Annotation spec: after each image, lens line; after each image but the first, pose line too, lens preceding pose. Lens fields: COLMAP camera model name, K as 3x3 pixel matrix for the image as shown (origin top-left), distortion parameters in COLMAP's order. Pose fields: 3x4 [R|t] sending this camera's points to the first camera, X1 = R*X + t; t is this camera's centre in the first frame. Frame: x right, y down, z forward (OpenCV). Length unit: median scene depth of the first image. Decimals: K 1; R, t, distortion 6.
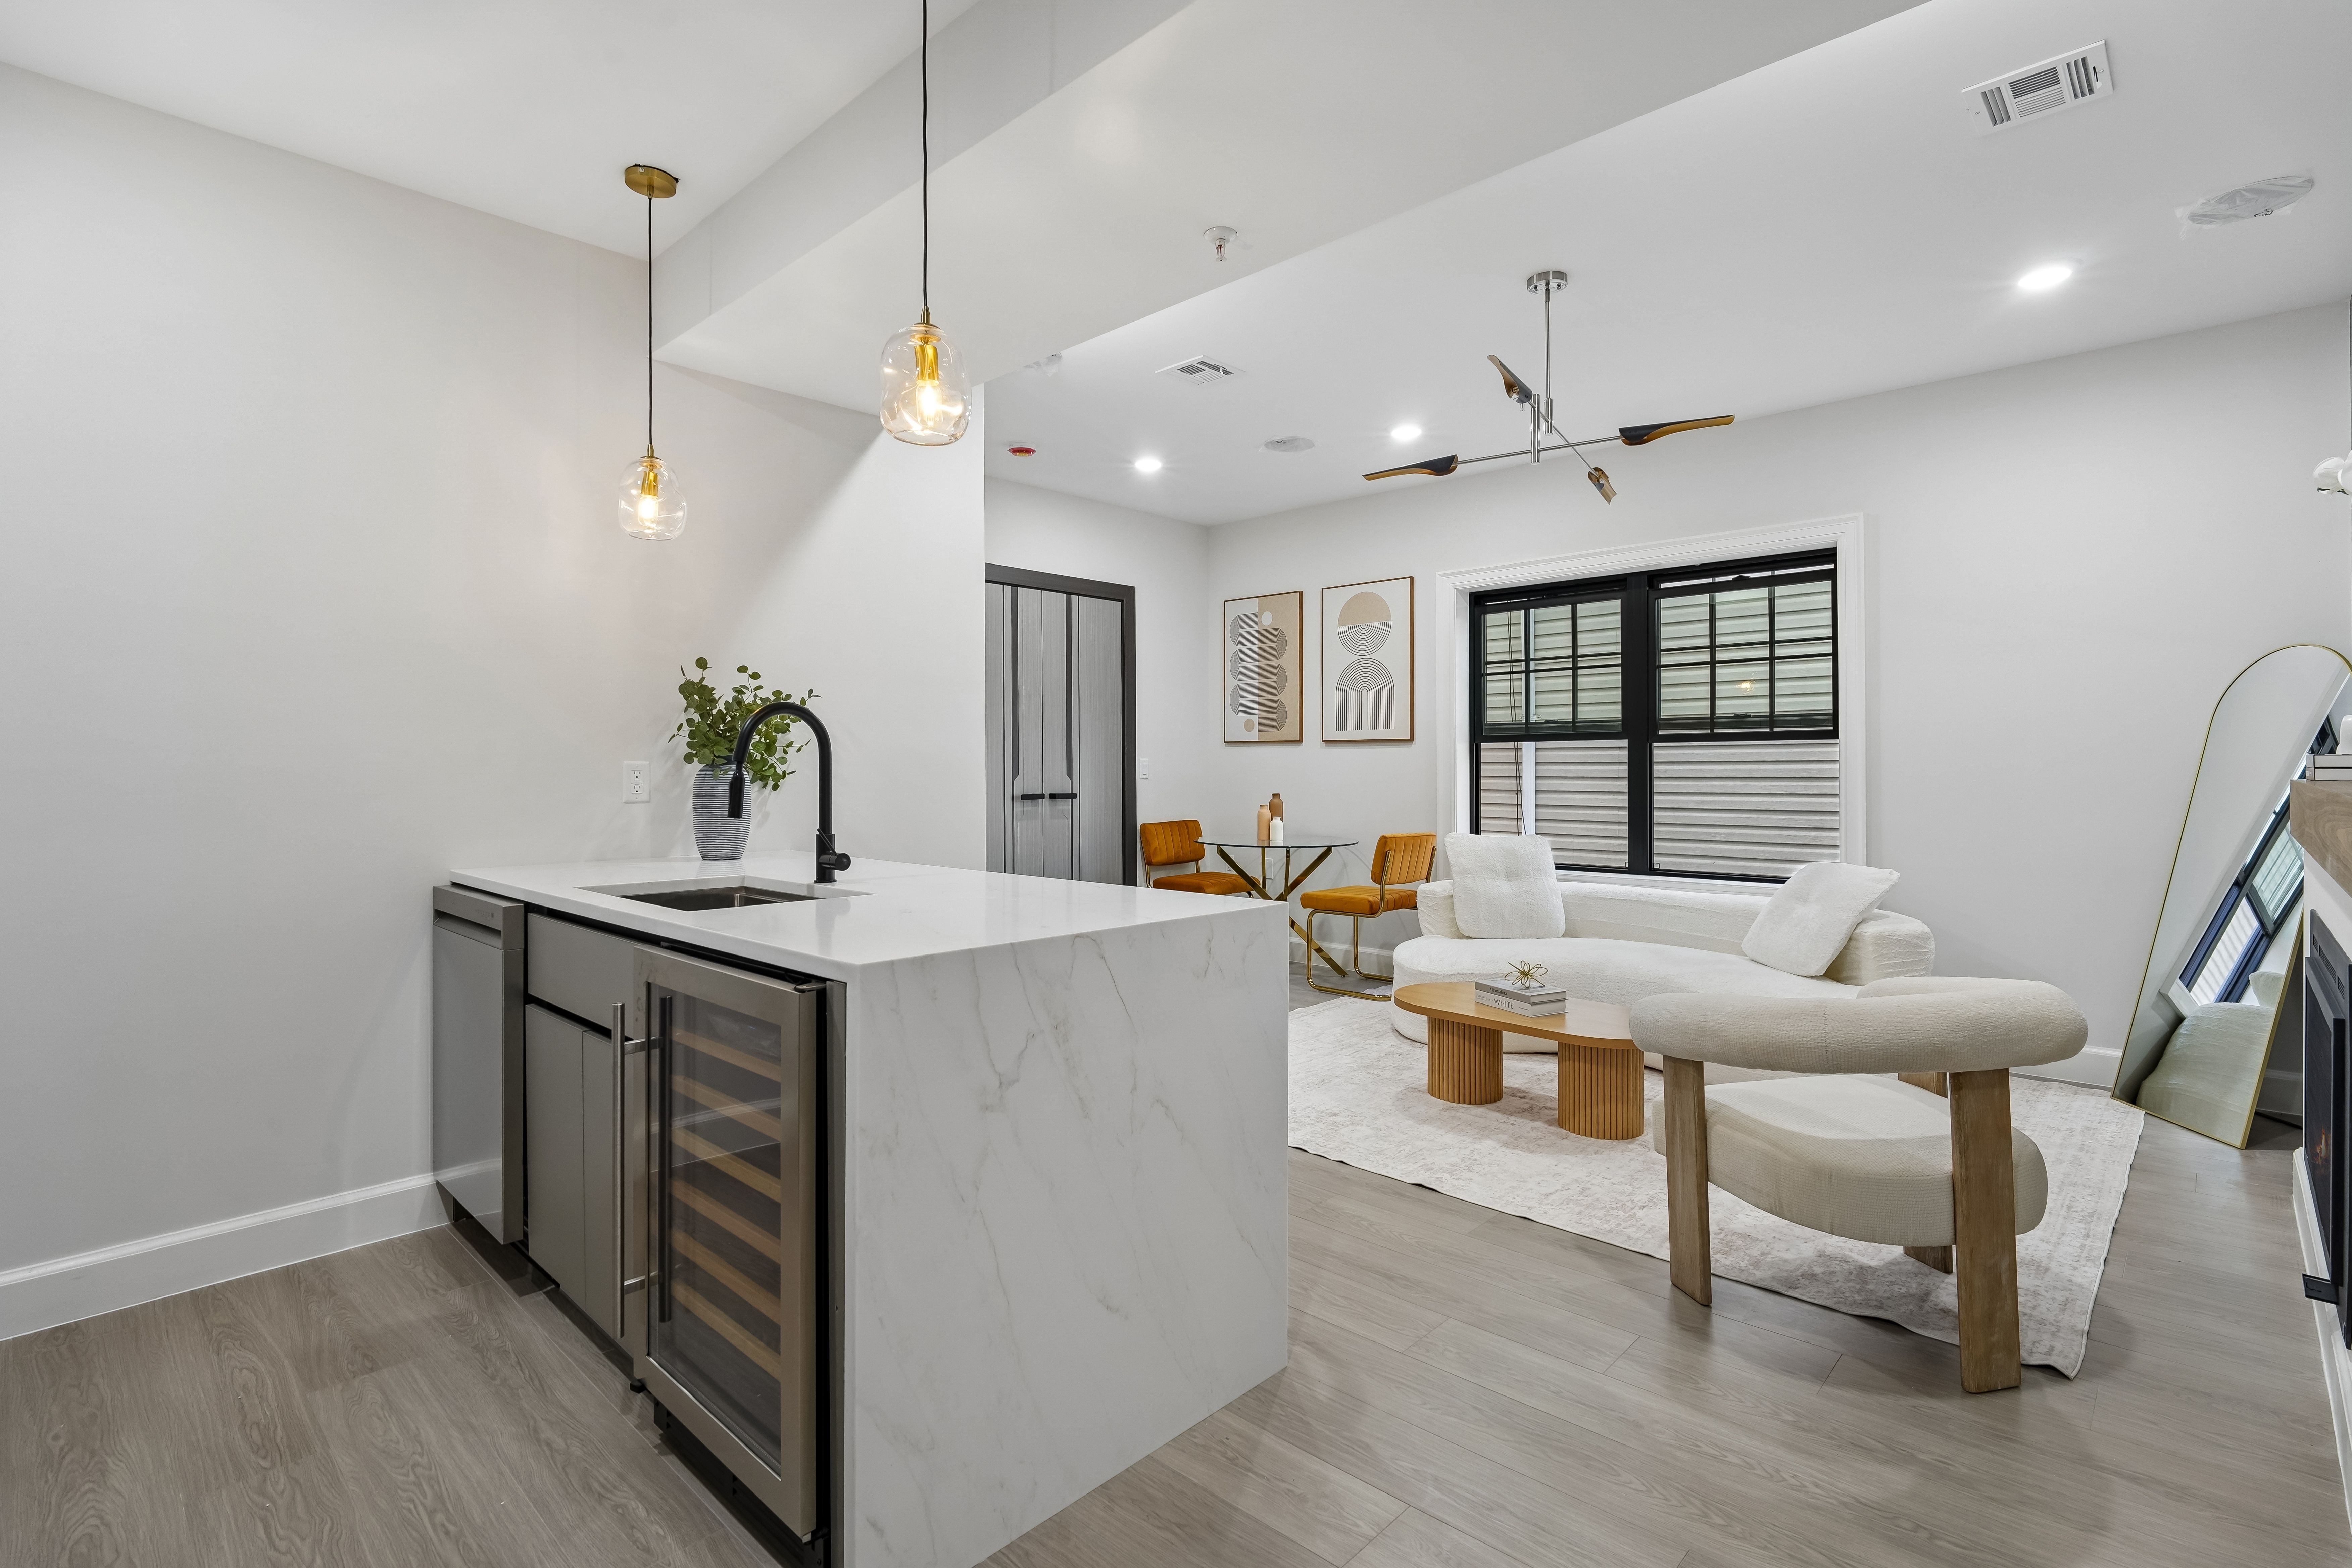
lens RADIAL K [[1101.1, 0, 1161.7], [0, 1101.1, 763.8], [0, 0, 1]] dist [0.001493, -0.005132]
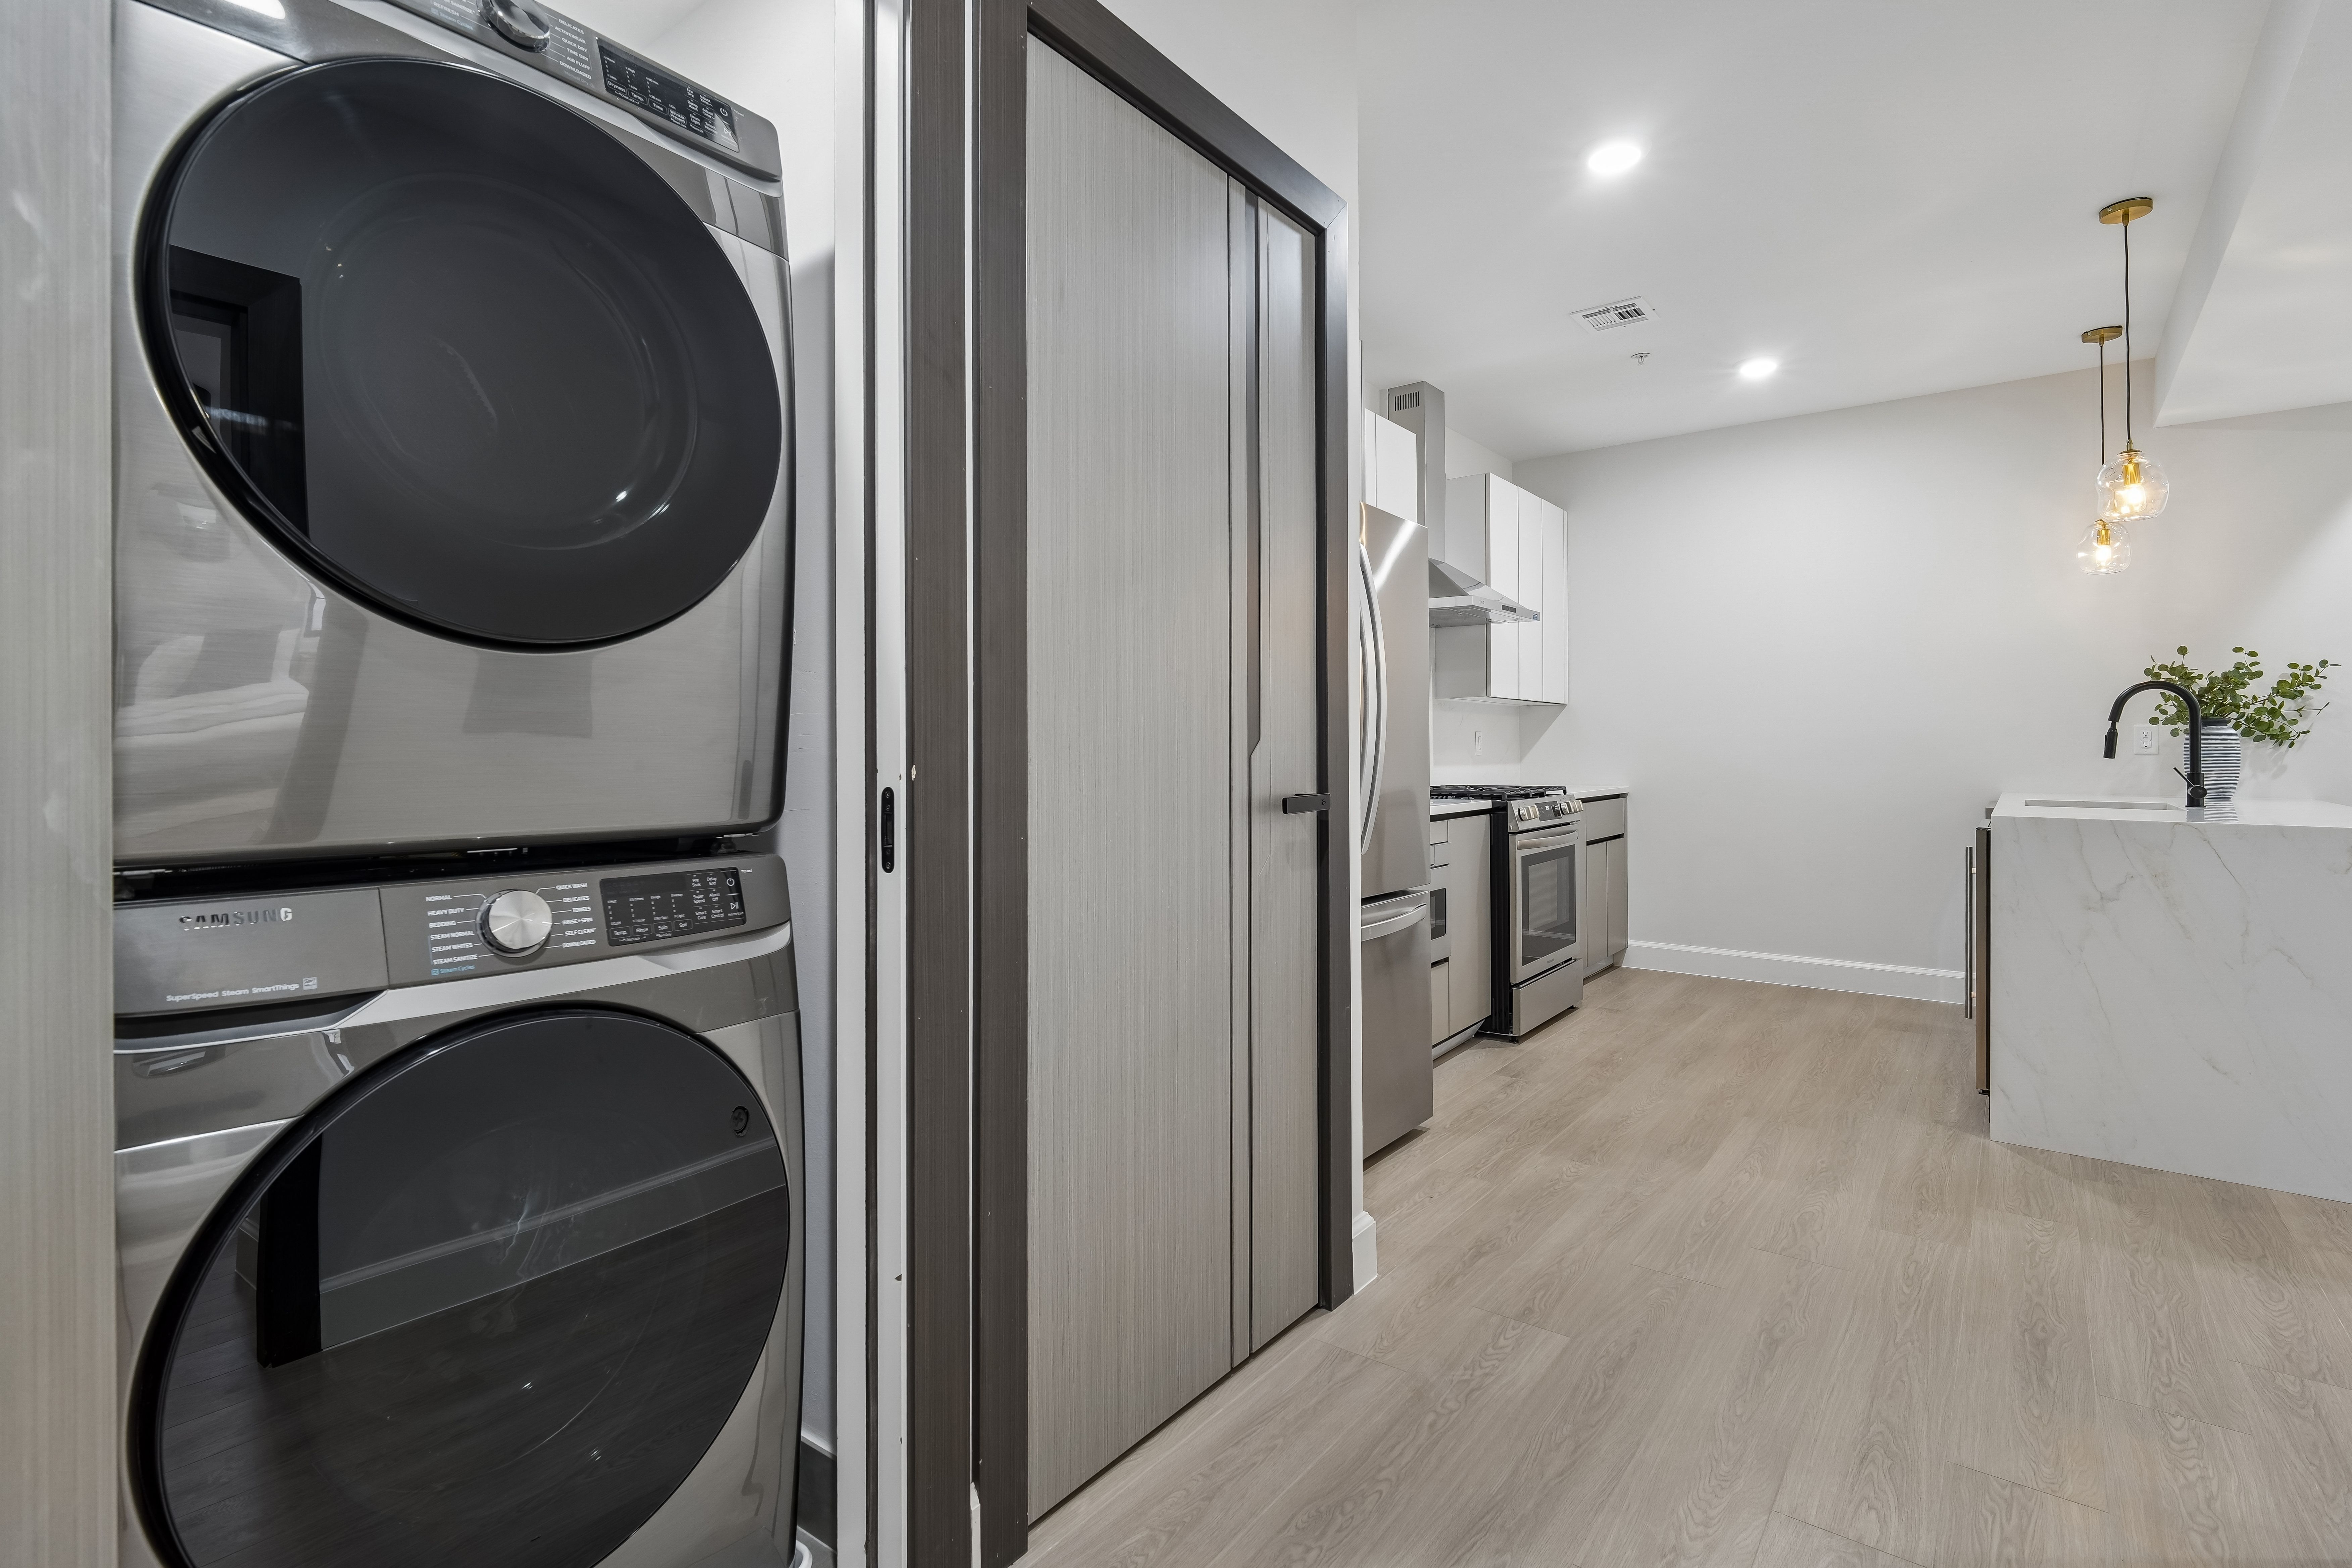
lens RADIAL K [[1101.1, 0, 1183.1], [0, 1101.1, 737.8], [0, 0, 1]] dist [0.001493, -0.005132]
pose [[0.114135, -0.005918, -0.993448, 0.589616], [0.000578, 0.999982, -0.005890, 0.017070], [0.993465, 0.000098, 0.114136, -0.275339]]
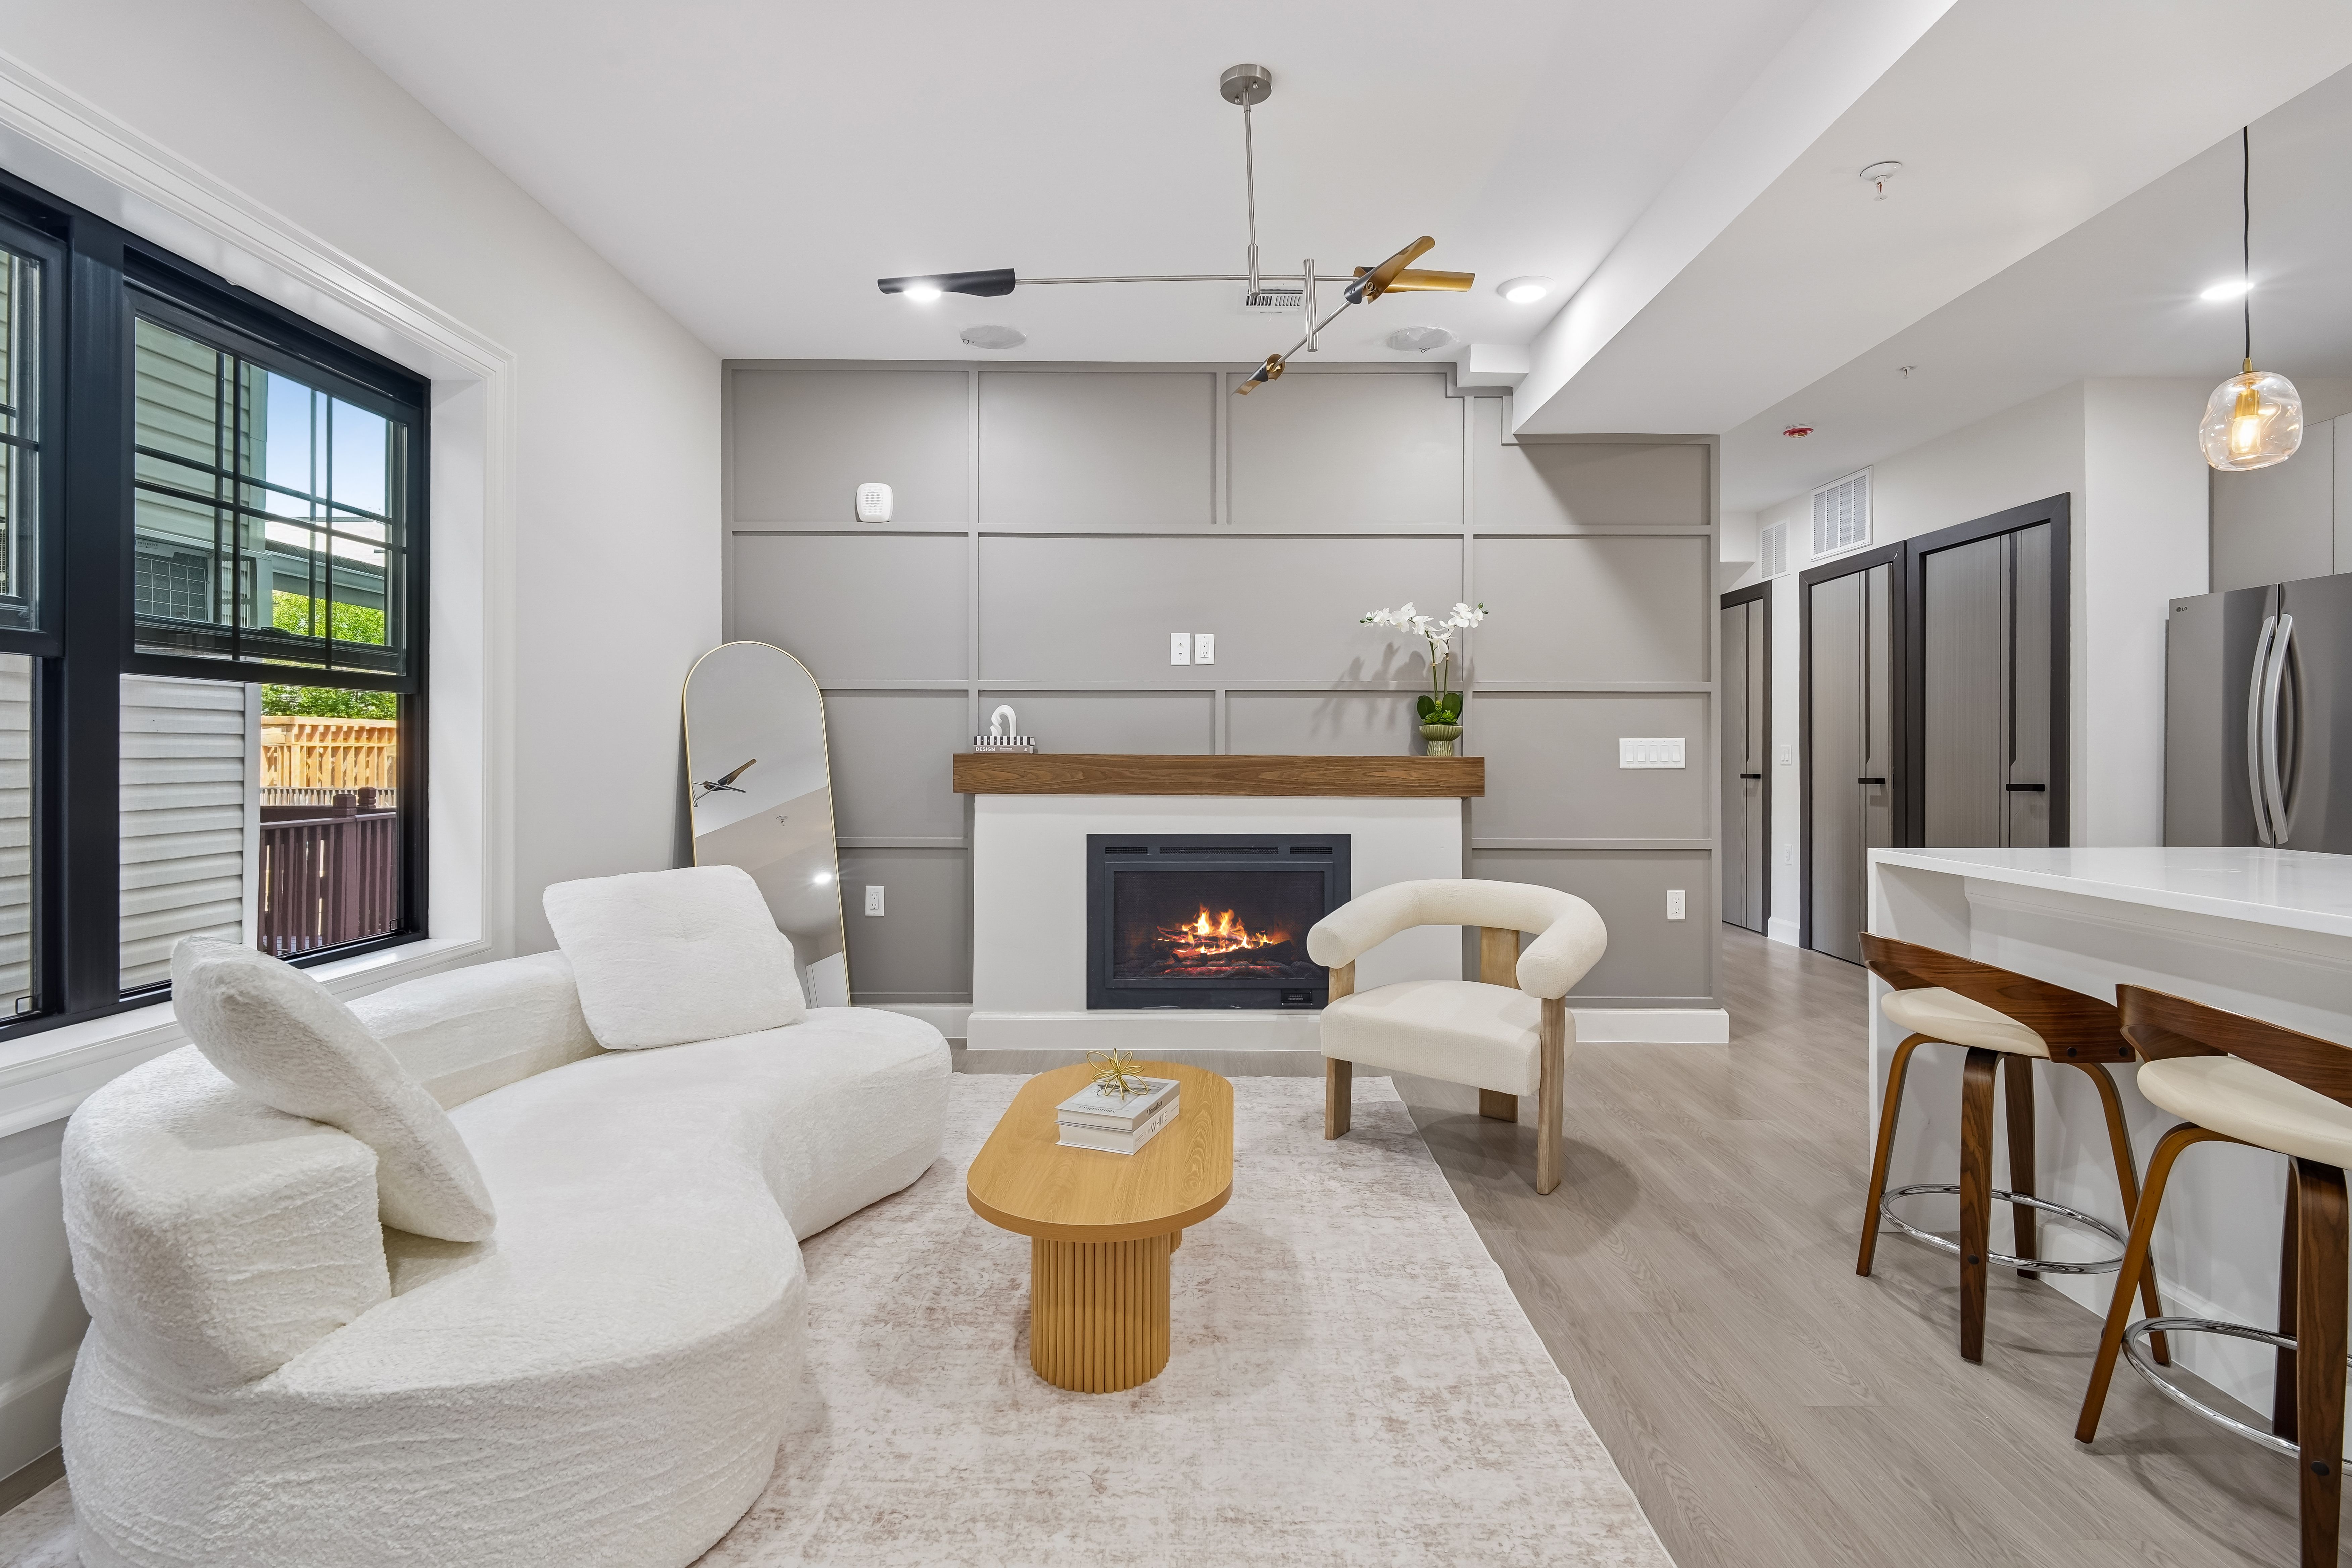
lens RADIAL K [[1101.1, 0, 1185.6], [0, 1101.1, 755.2], [0, 0, 1]] dist [0.001493, -0.005132]
pose [[-0.694098, 0.001200, 0.719880, -0.126517], [-0.001224, 0.999995, -0.002847, 0.014132], [-0.719880, -0.002857, -0.694093, 1.274356]]
